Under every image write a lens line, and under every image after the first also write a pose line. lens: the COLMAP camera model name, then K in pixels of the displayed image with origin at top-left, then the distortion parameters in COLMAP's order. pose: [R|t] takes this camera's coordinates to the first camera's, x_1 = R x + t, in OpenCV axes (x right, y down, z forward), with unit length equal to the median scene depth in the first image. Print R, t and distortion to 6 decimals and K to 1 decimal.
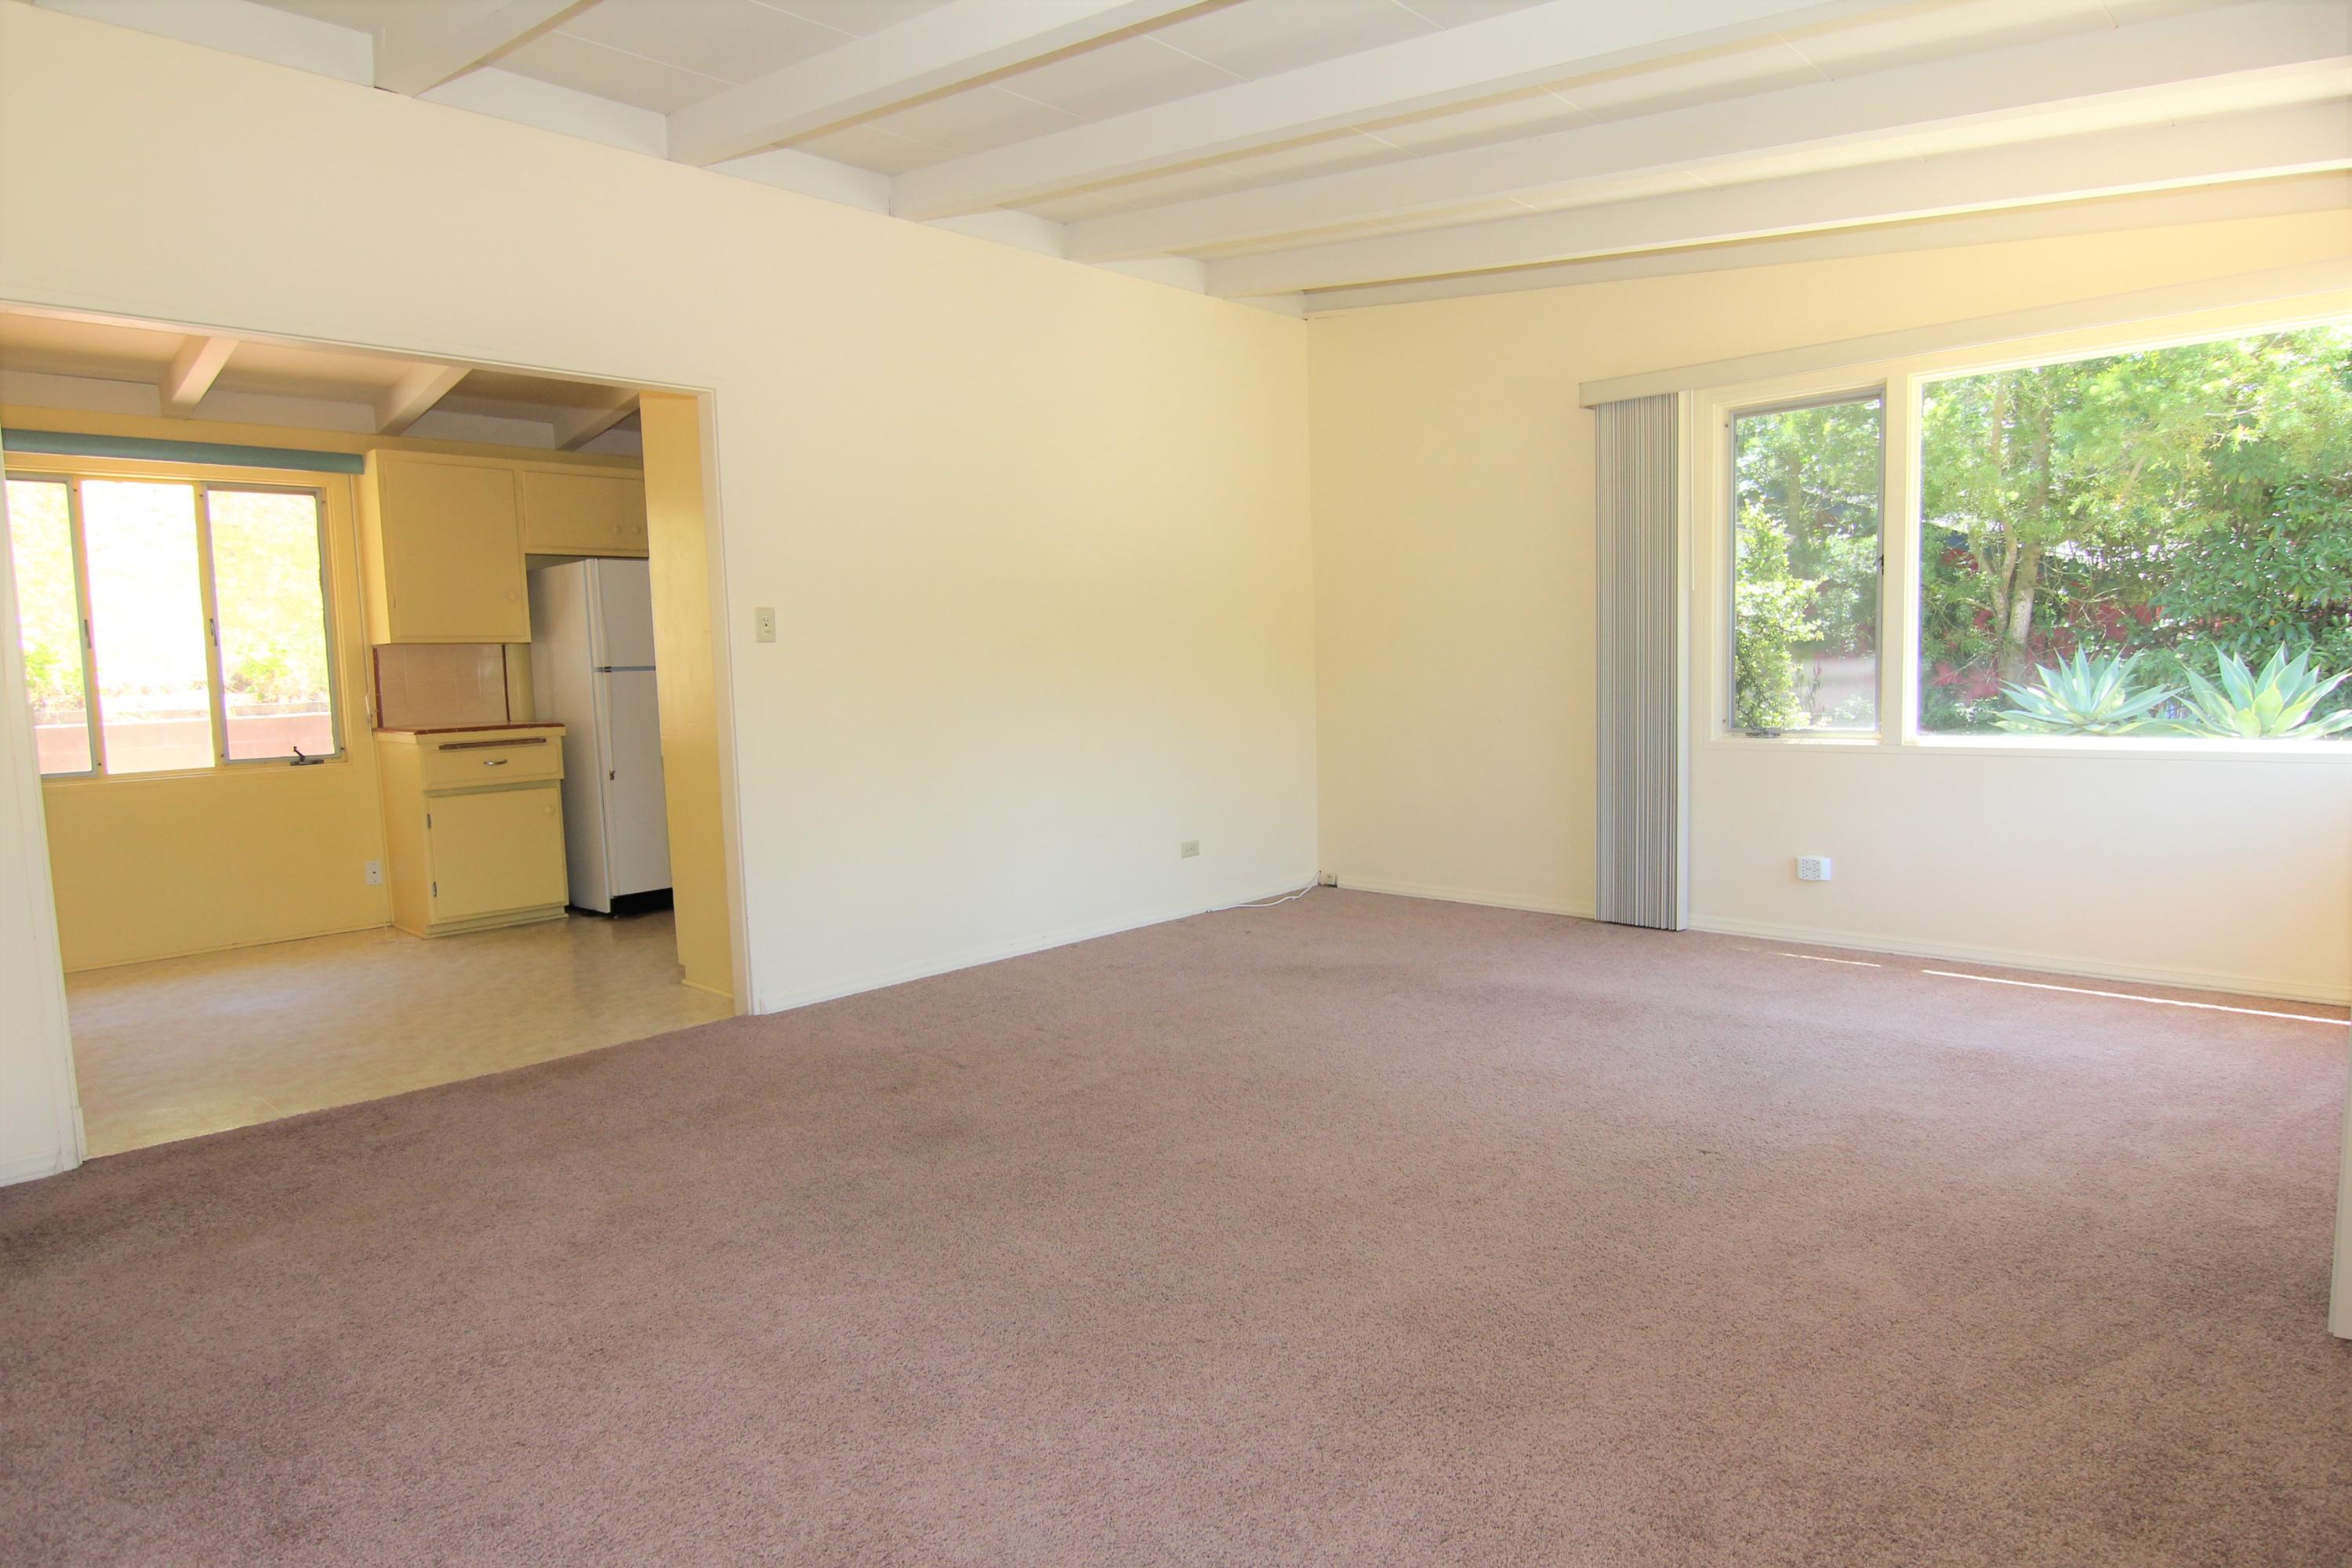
lens RADIAL K [[1323.4, 0, 1185.6], [0, 1323.4, 790.1], [0, 0, 1]] dist [-0.000814, -0.022551]
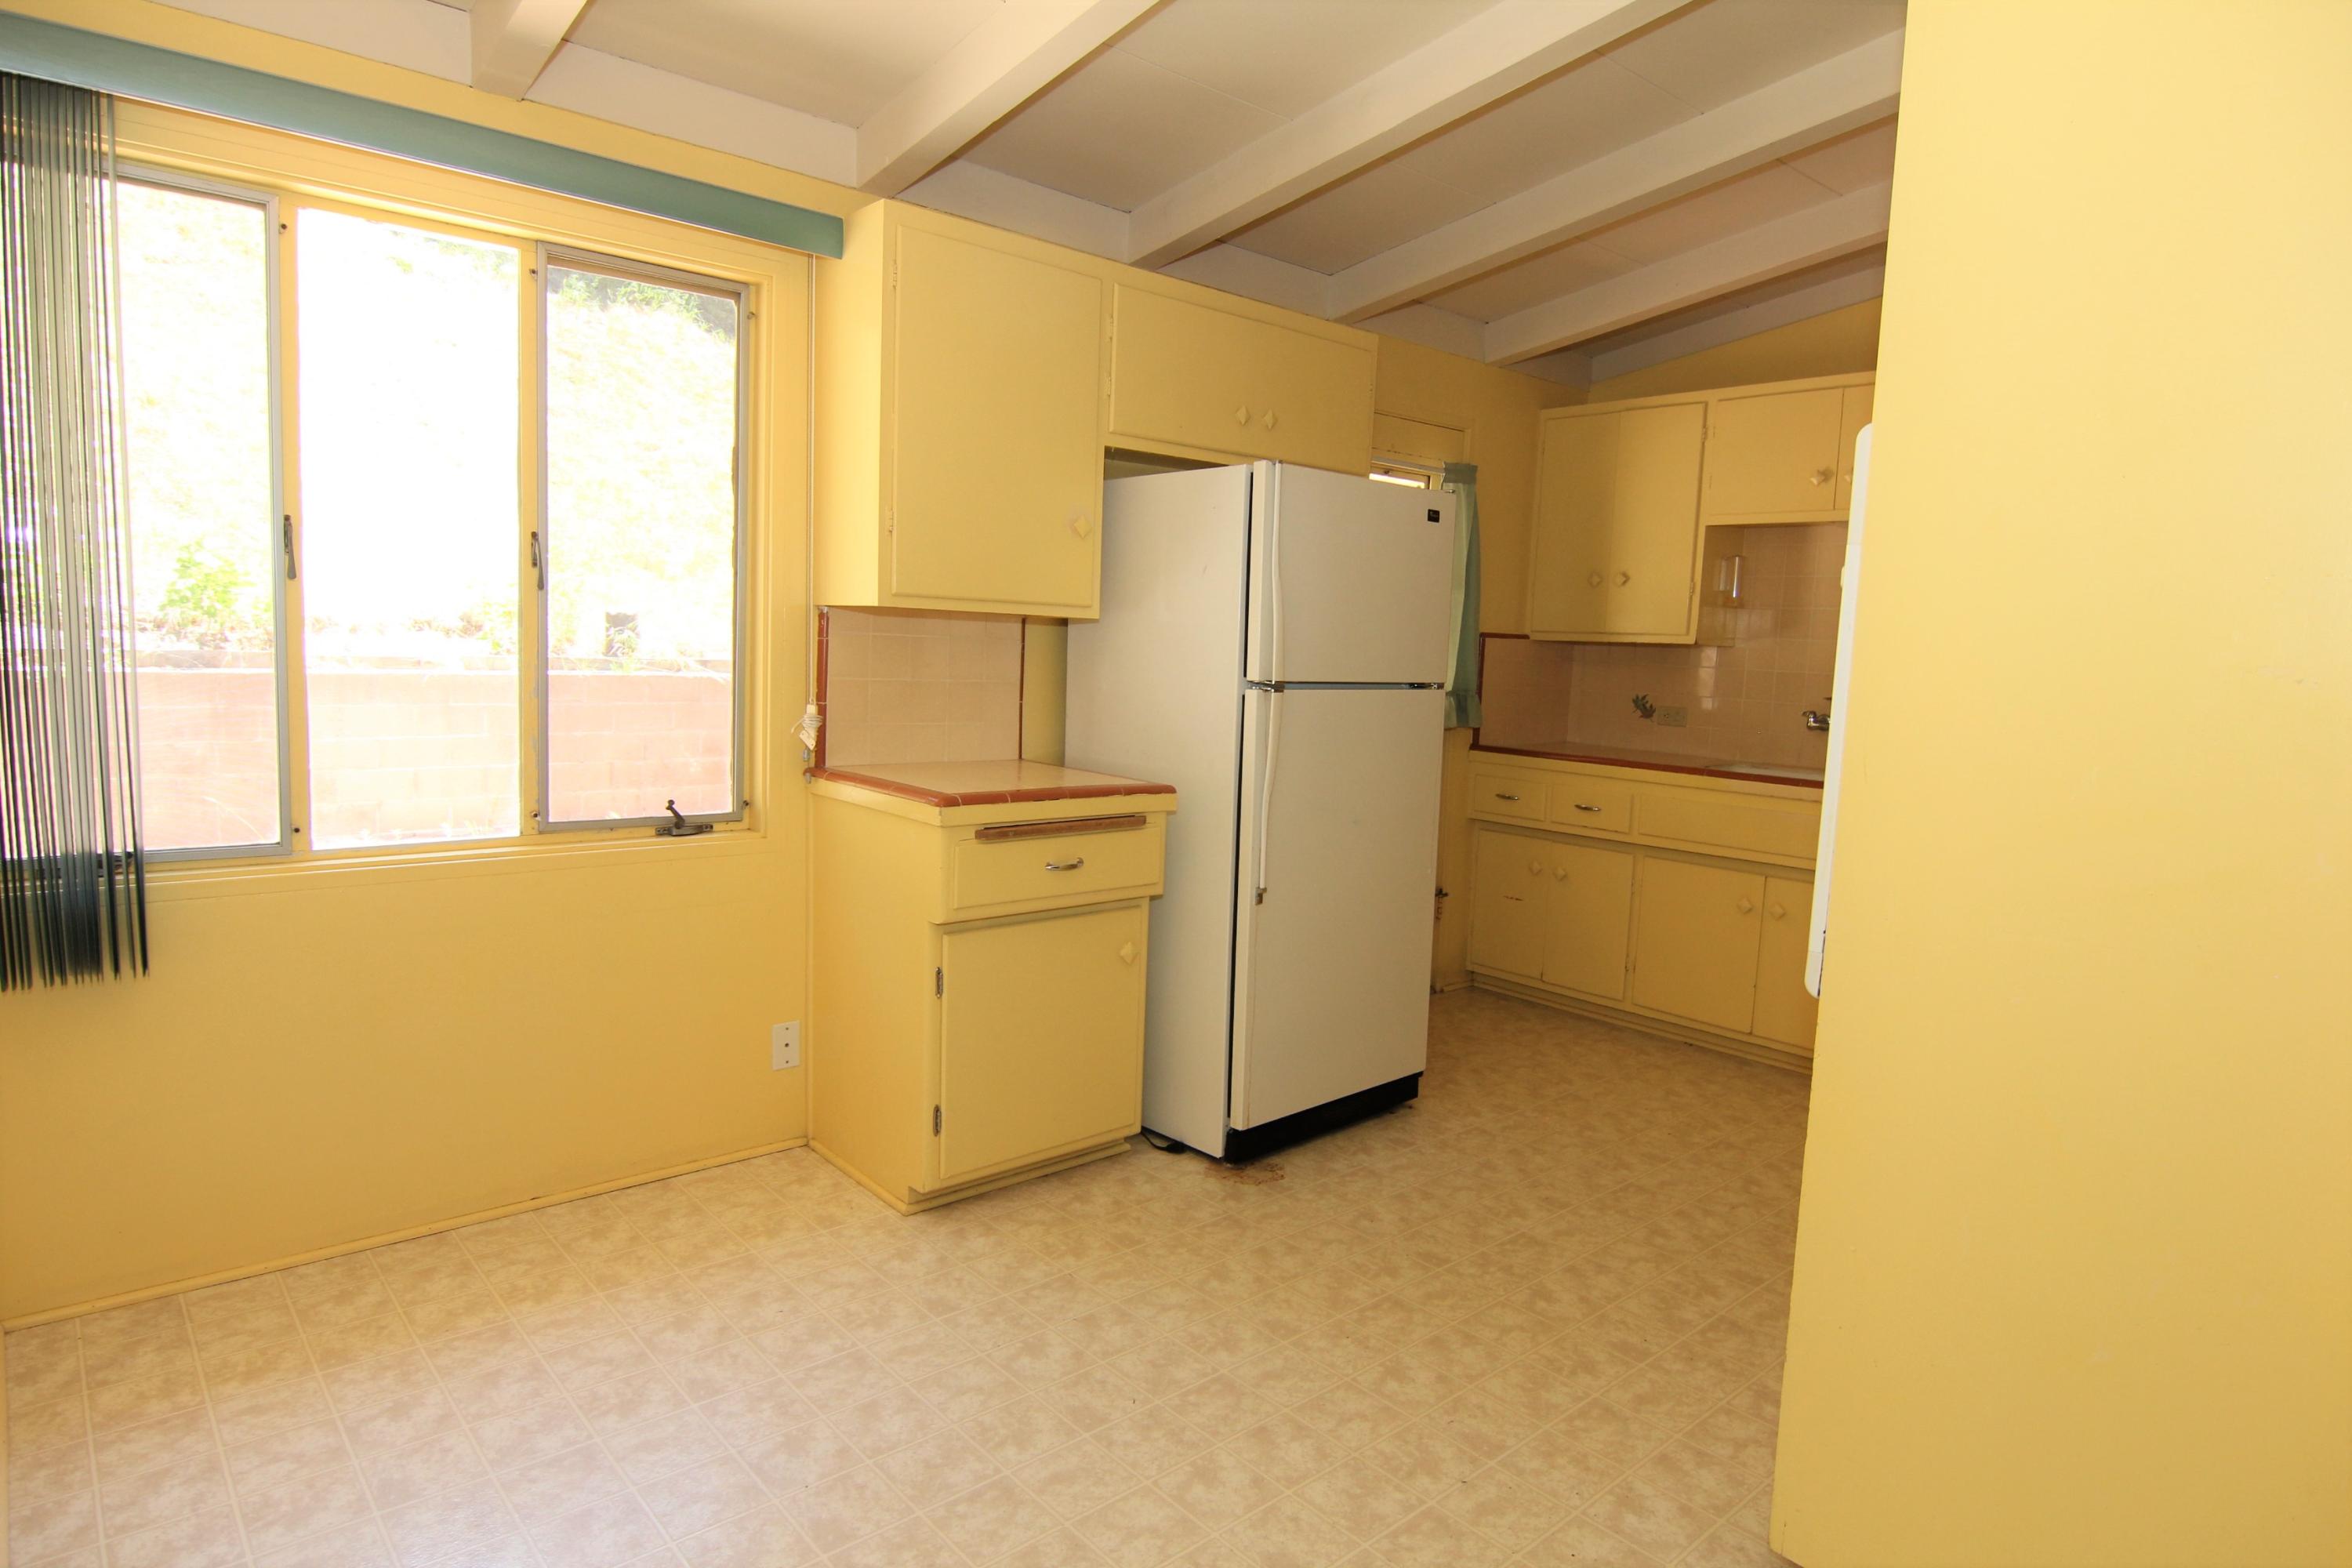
lens RADIAL K [[1323.4, 0, 1185.6], [0, 1323.4, 790.1], [0, 0, 1]] dist [-0.000814, -0.022551]
pose [[0.992846, 0.076648, -0.091549, -0.427254], [-0.075286, 0.996995, 0.018237, -0.059562], [0.092671, -0.011215, 0.995634, 0.507151]]
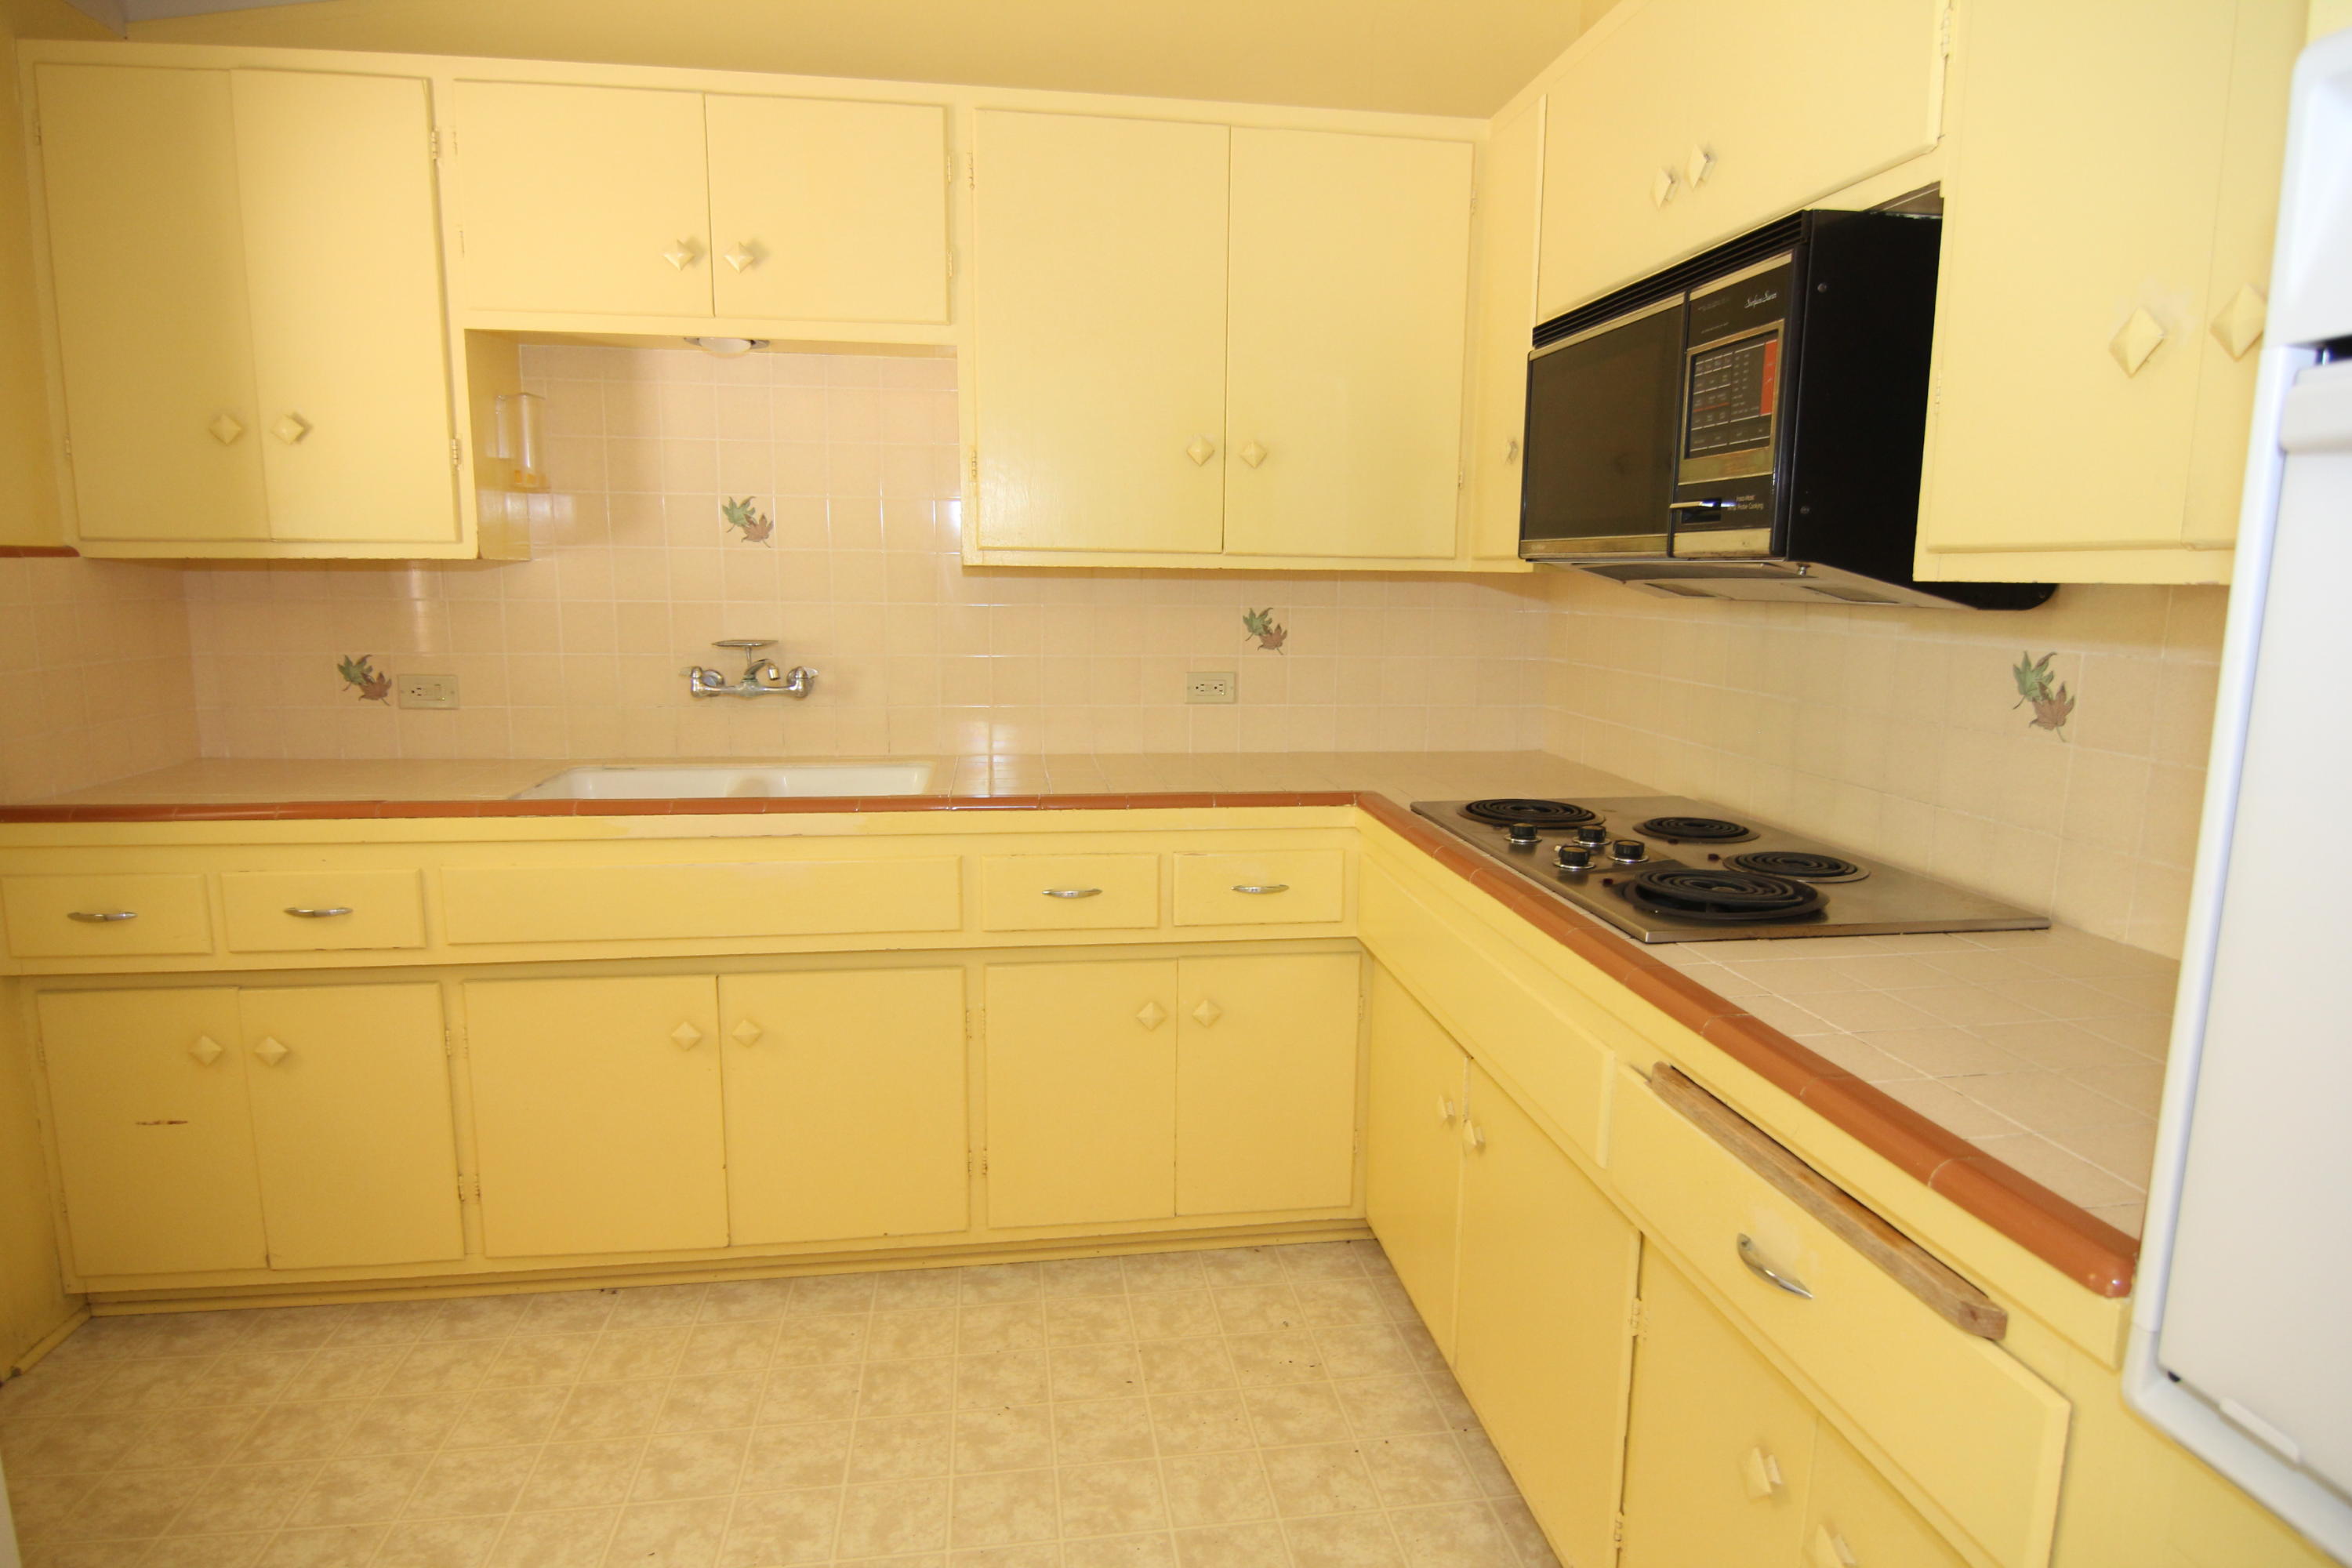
lens RADIAL K [[1323.4, 0, 1185.6], [0, 1323.4, 790.1], [0, 0, 1]] dist [-0.000814, -0.022551]
pose [[0.626452, -0.089957, 0.774252, -0.395108], [0.047887, 0.995883, 0.076962, -0.101072], [-0.777988, -0.011136, 0.628181, 0.863373]]
